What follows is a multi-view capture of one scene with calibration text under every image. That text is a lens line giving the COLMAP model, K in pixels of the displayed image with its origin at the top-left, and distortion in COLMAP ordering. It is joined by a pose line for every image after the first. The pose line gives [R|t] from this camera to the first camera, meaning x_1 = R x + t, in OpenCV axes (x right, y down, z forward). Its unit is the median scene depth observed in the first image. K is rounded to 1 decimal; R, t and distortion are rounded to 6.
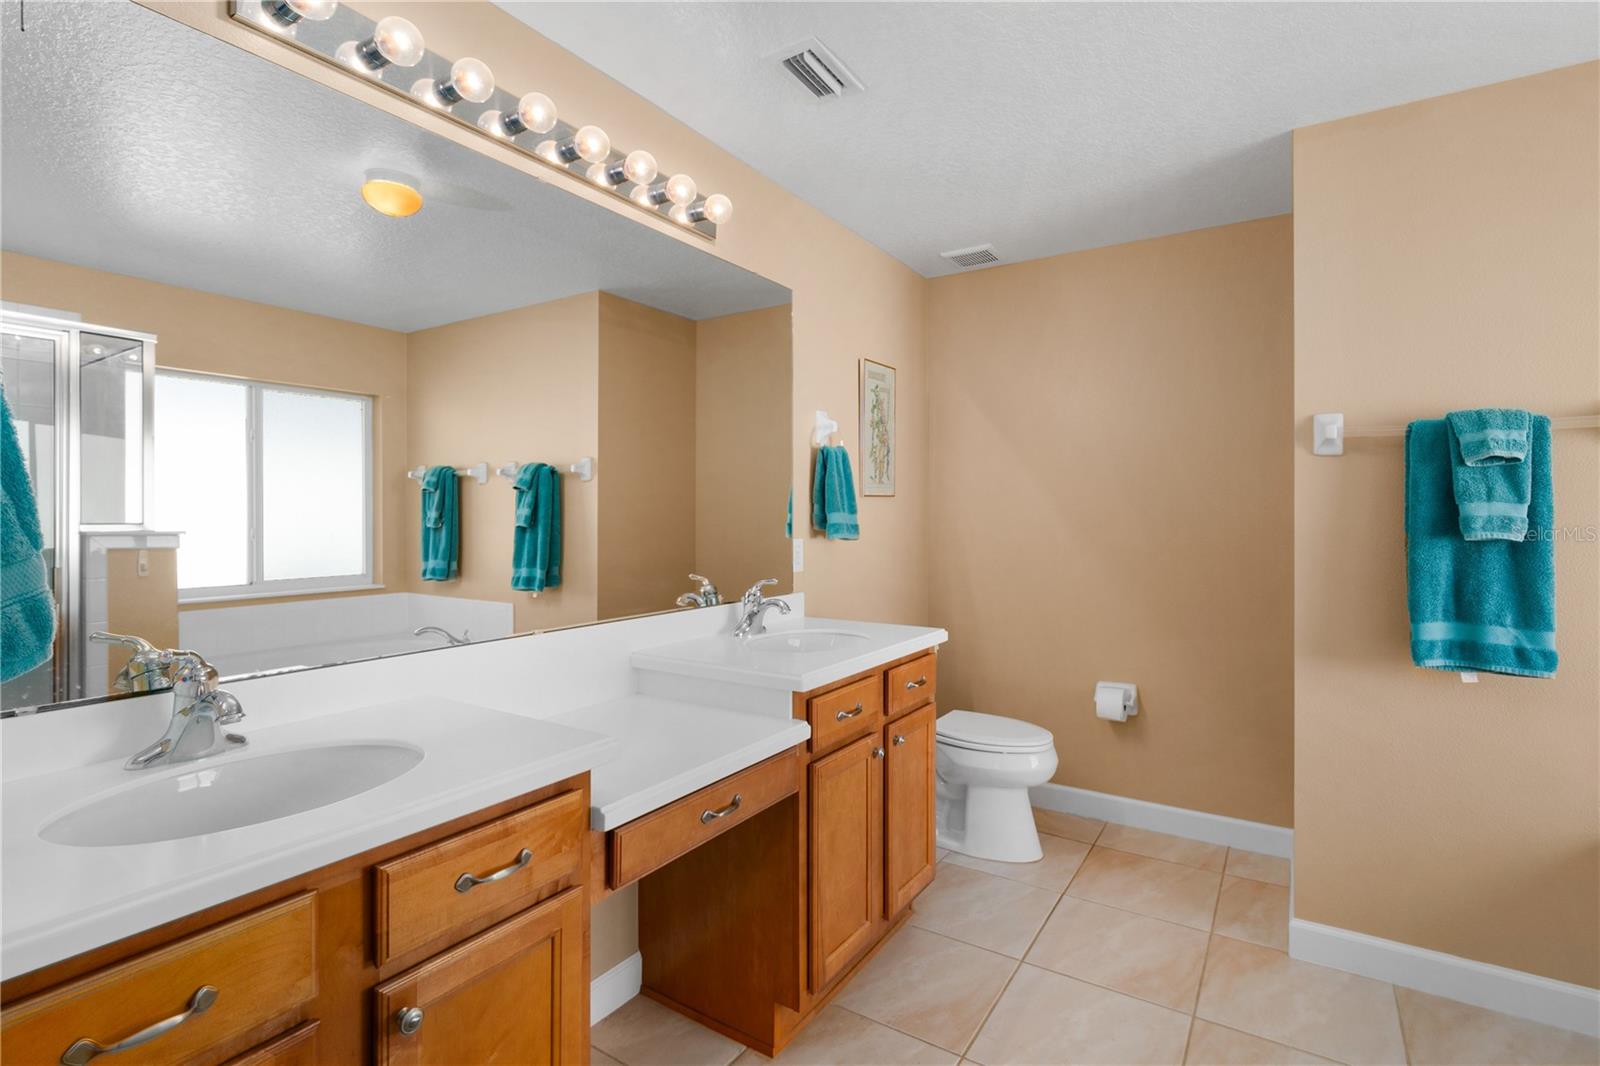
lens RADIAL K [[735.5, 0, 805.4], [0, 735.5, 543.4], [0, 0, 1]] dist [0.005867, -0.000376]
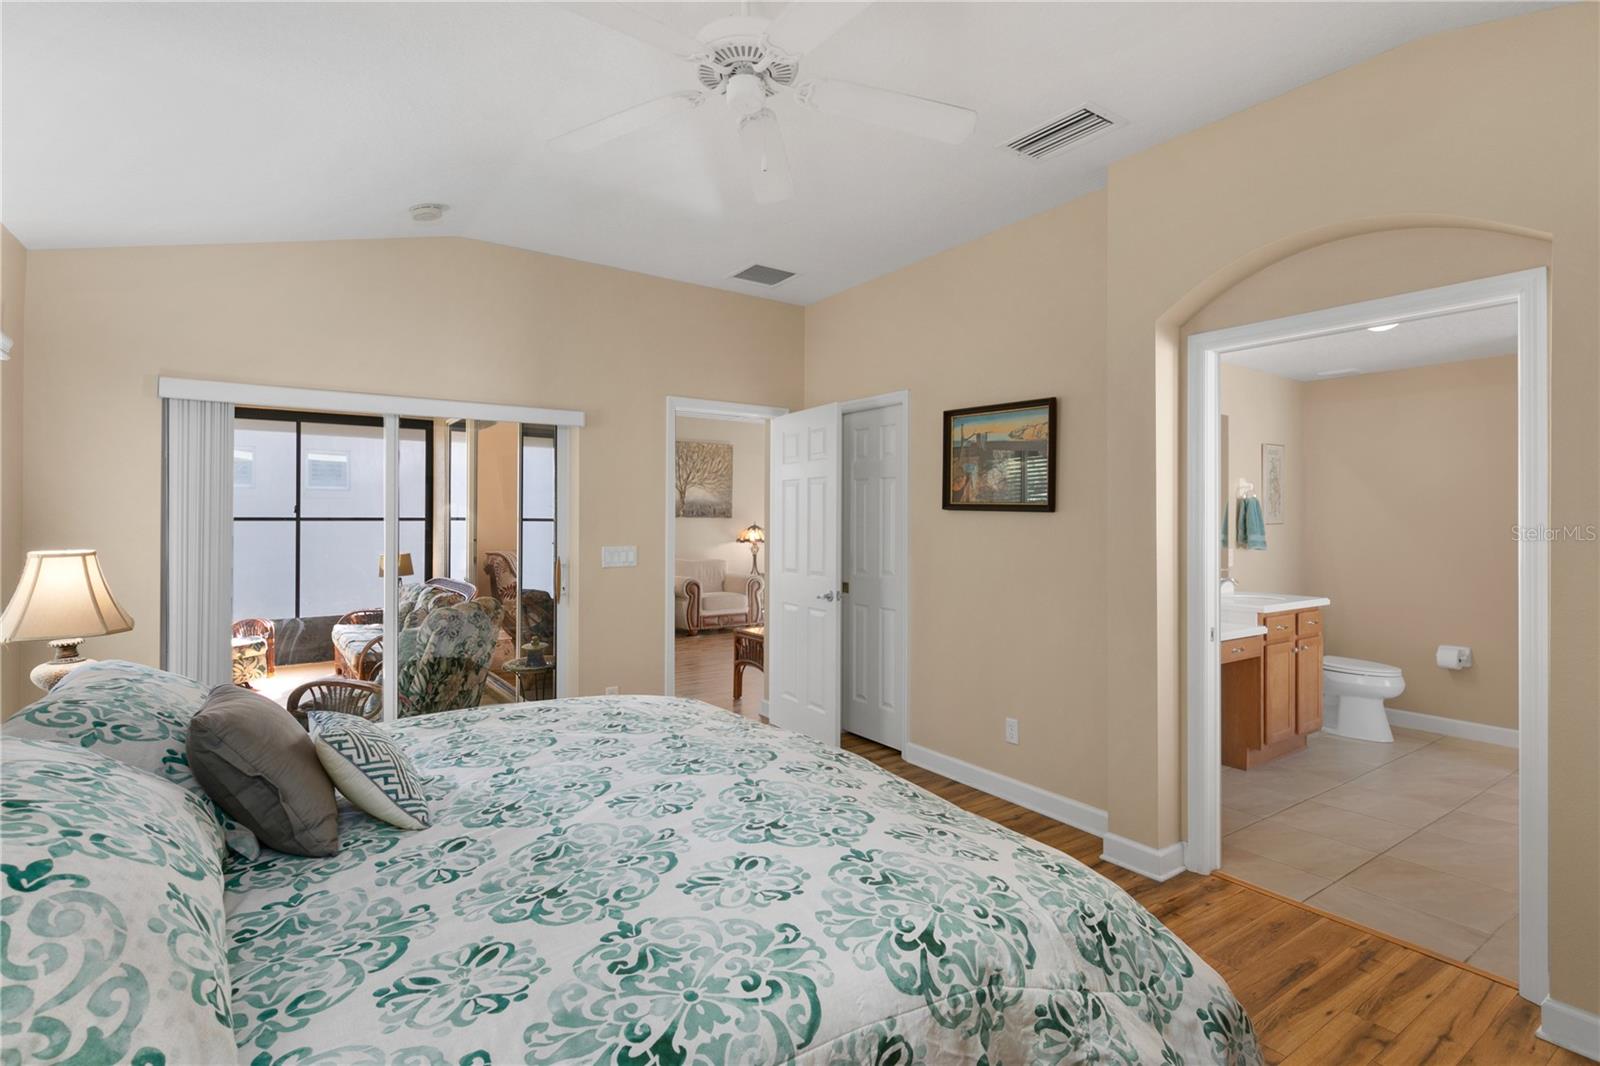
lens RADIAL K [[735.5, 0, 804.3], [0, 735.5, 531.8], [0, 0, 1]] dist [0.005867, -0.000376]
pose [[0.928188, 0.010466, -0.371965, -0.350539], [-0.019920, 0.999569, -0.021582, 0.014572], [0.371579, 0.027442, 0.927996, -1.243422]]
